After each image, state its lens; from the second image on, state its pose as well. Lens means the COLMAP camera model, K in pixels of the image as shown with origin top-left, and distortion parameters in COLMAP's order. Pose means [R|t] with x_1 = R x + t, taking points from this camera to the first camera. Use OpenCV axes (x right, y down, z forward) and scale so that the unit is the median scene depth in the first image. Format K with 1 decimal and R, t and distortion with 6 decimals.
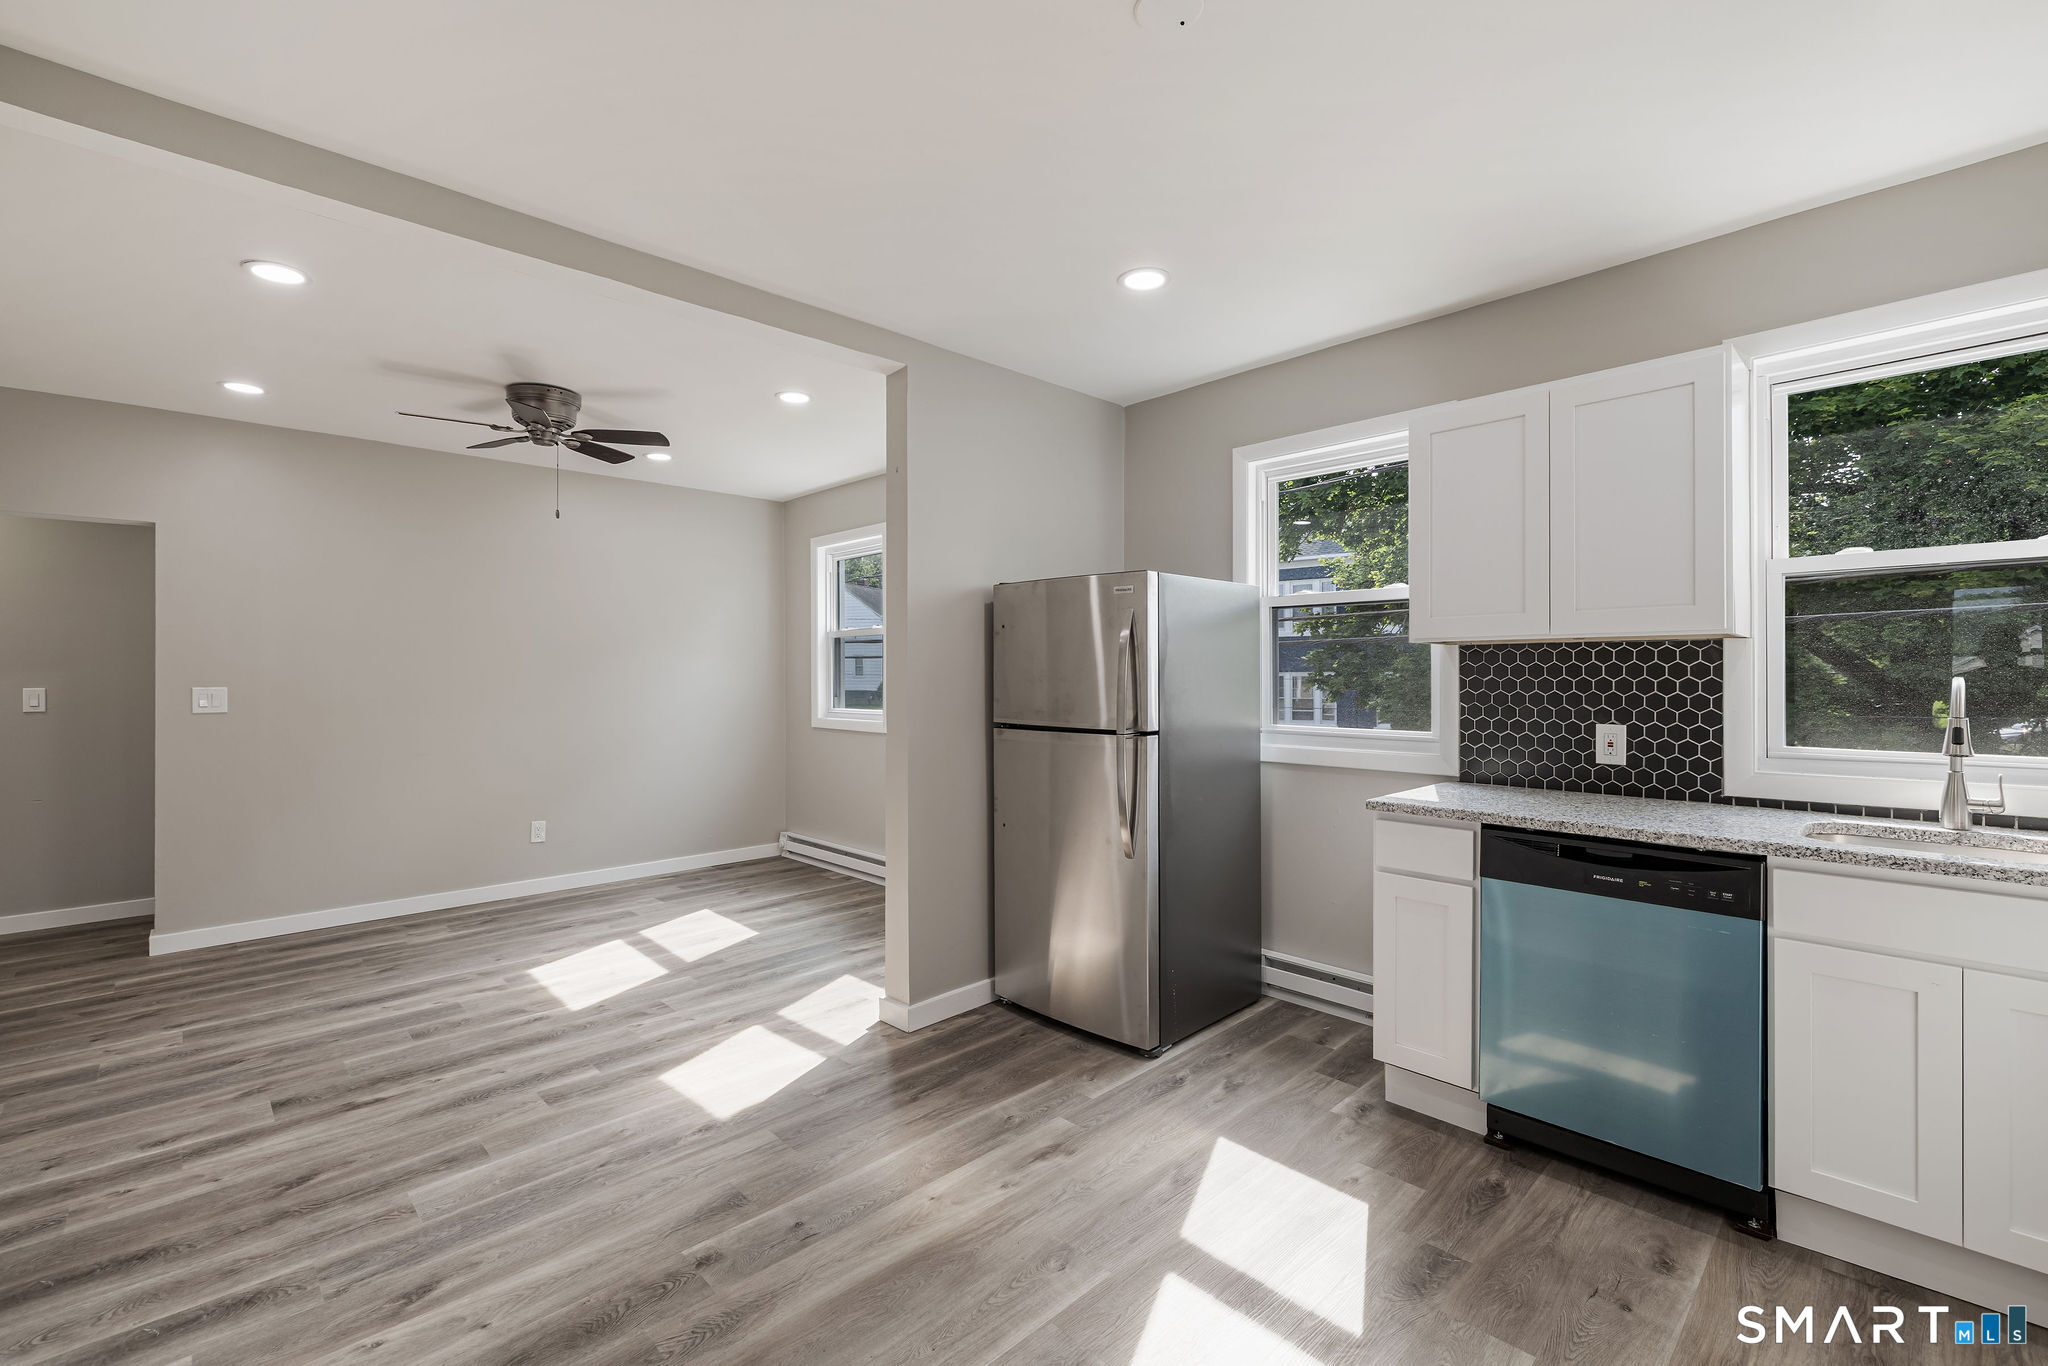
lens RADIAL K [[875.7, 0, 1018.9], [0, 875.7, 678.9], [0, 0, 1]] dist [0.000612, -0.000342]
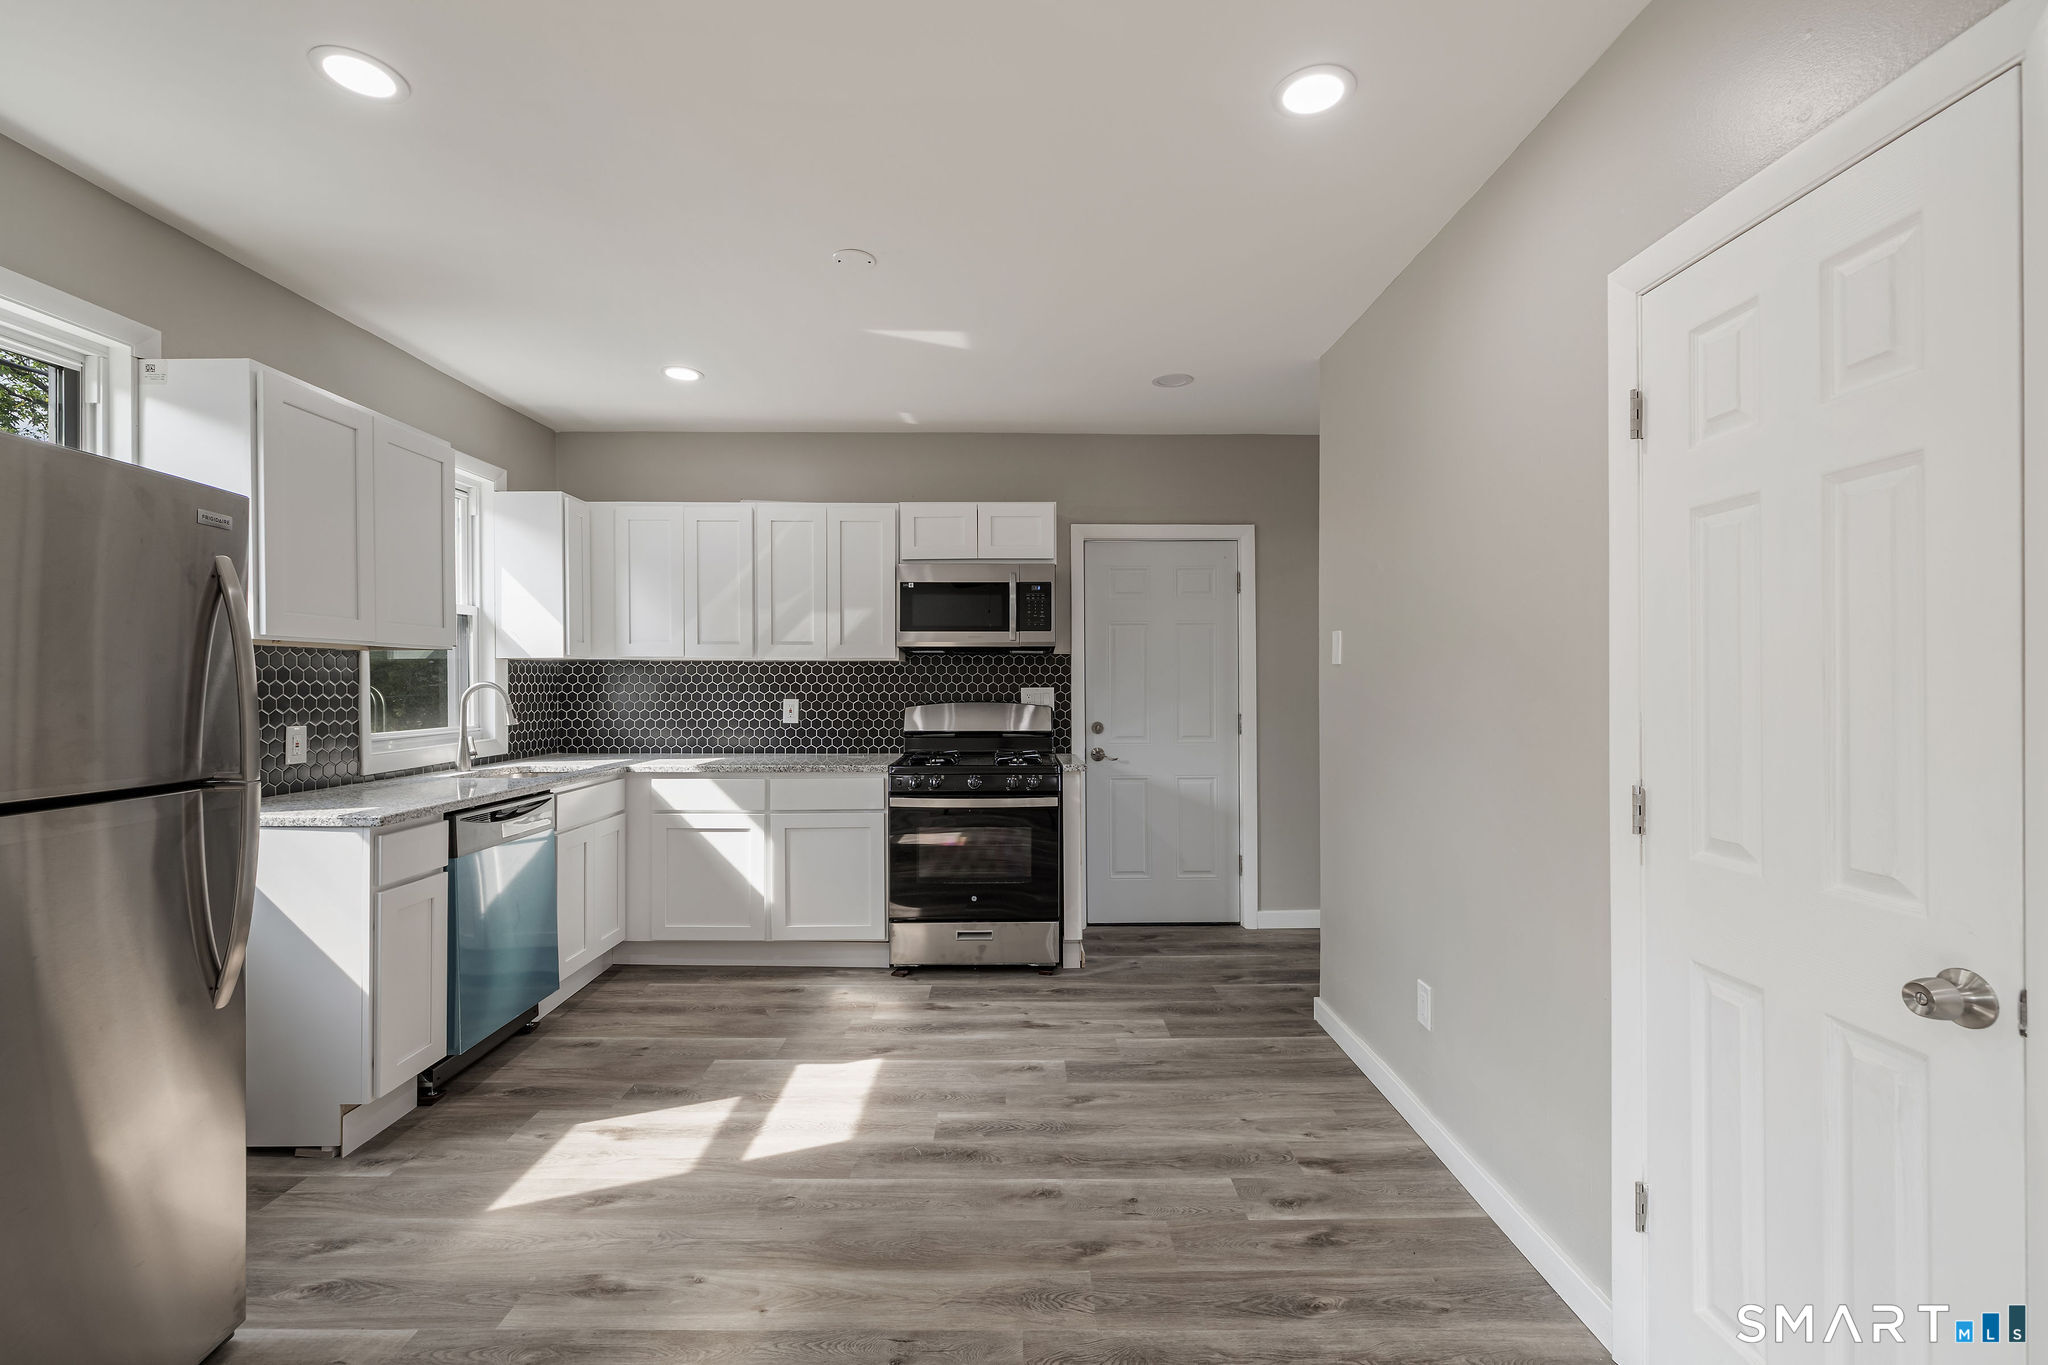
lens RADIAL K [[875.7, 0, 1022.4], [0, 875.7, 683.0], [0, 0, 1]] dist [0.000612, -0.000342]
pose [[-0.724481, 0.000004, 0.689295, -0.600878], [0.001170, 0.999999, 0.001224, -0.000135], [-0.689294, 0.001693, -0.724480, 1.014759]]
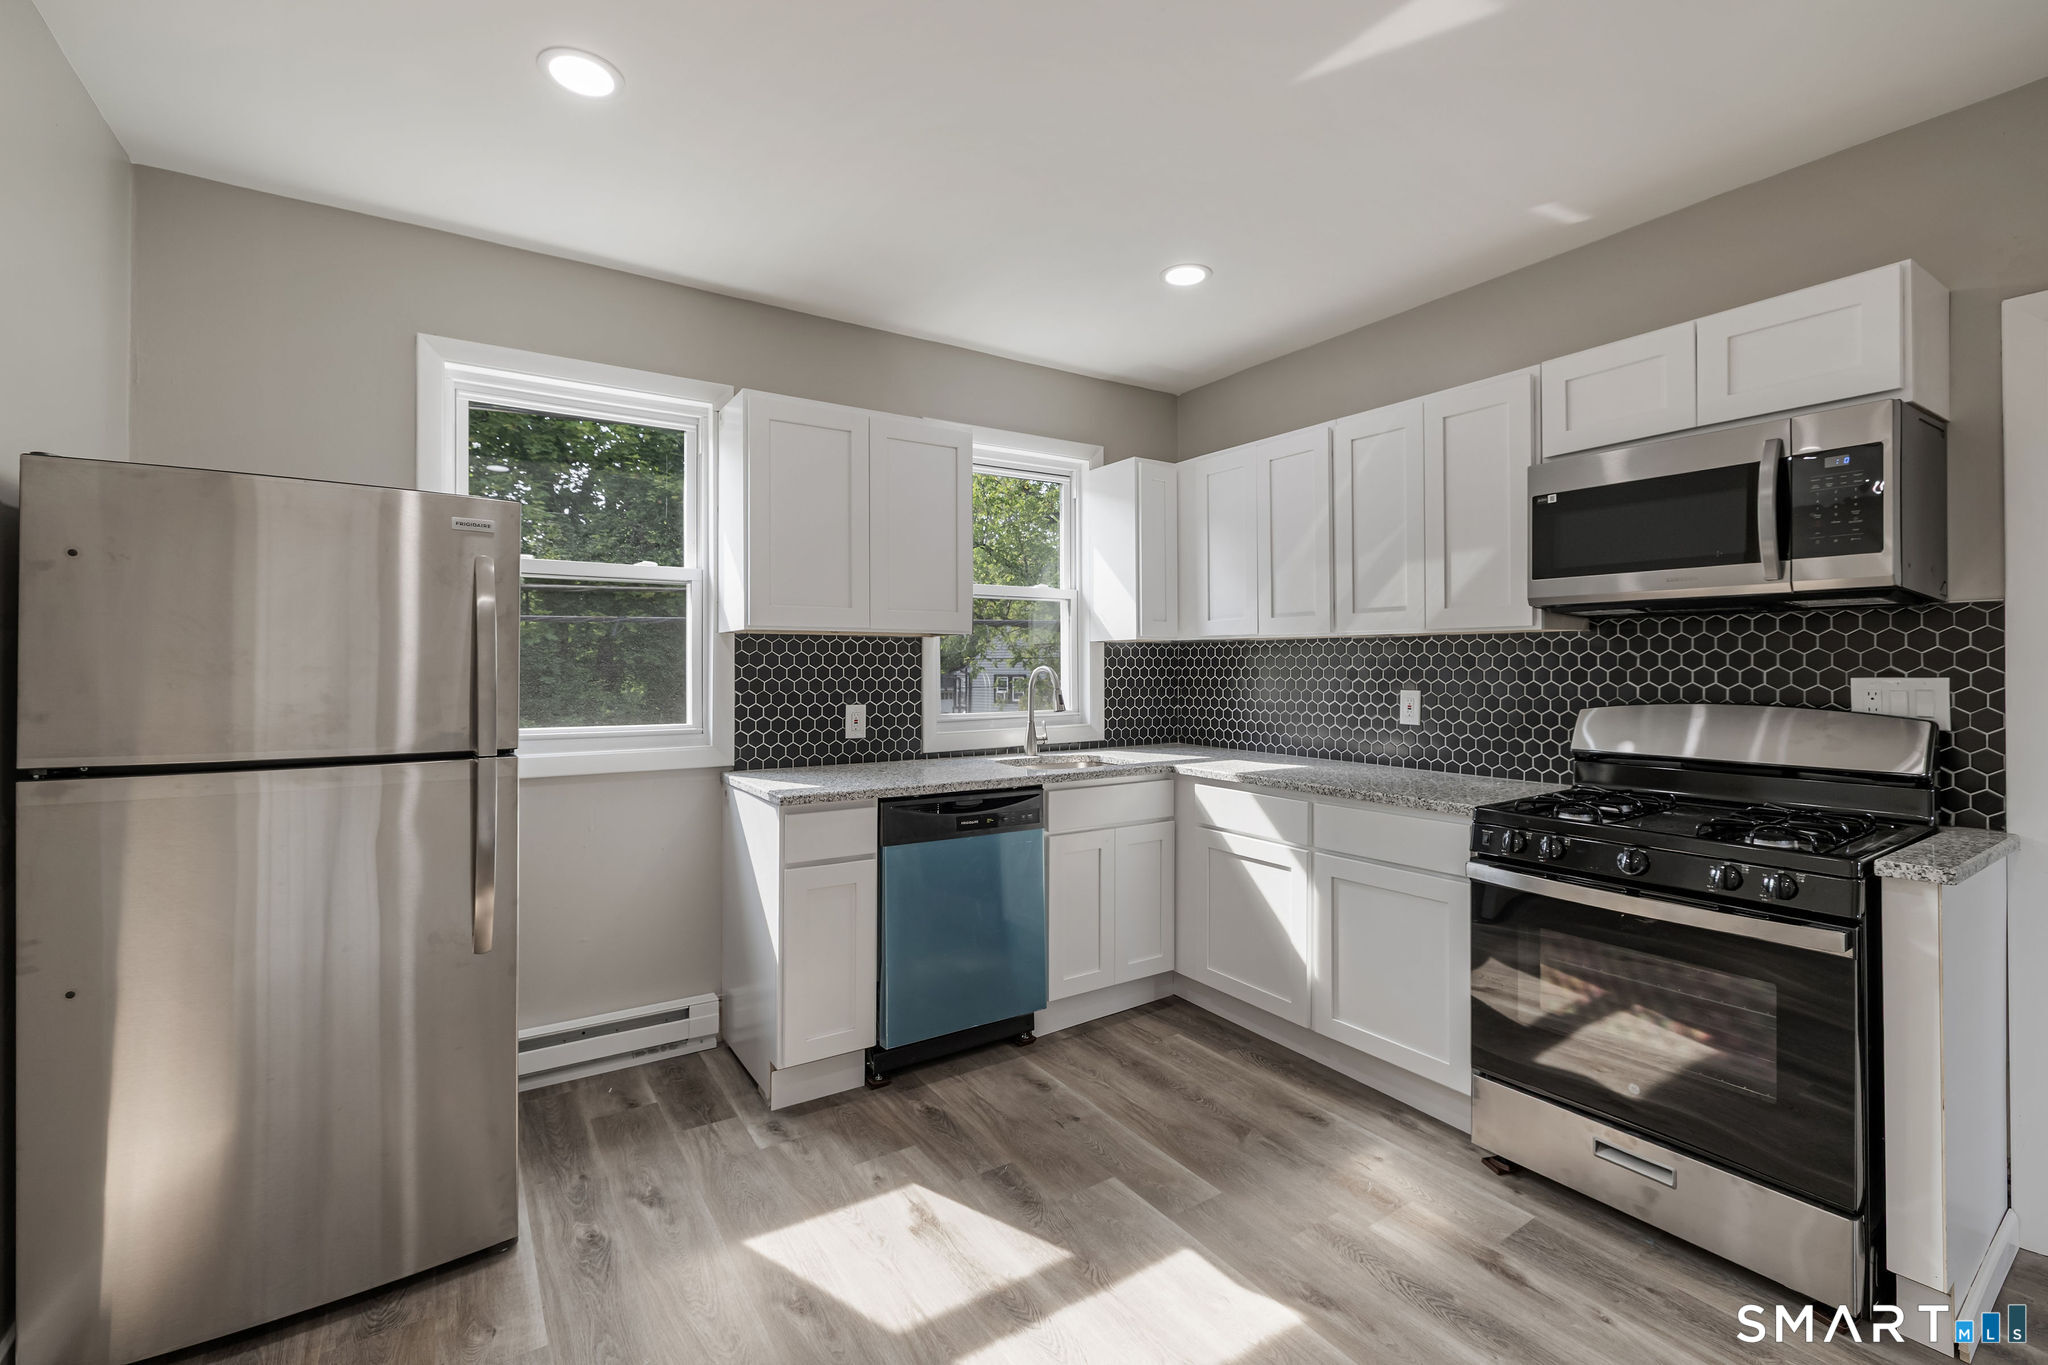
lens RADIAL K [[875.7, 0, 1019.7], [0, 875.7, 663.6], [0, 0, 1]] dist [0.000612, -0.000342]
pose [[0.186874, 0.002929, 0.982379, -0.405100], [0.001591, 0.999993, -0.003284, -0.000397], [-0.982383, 0.002176, 0.186868, 0.483924]]
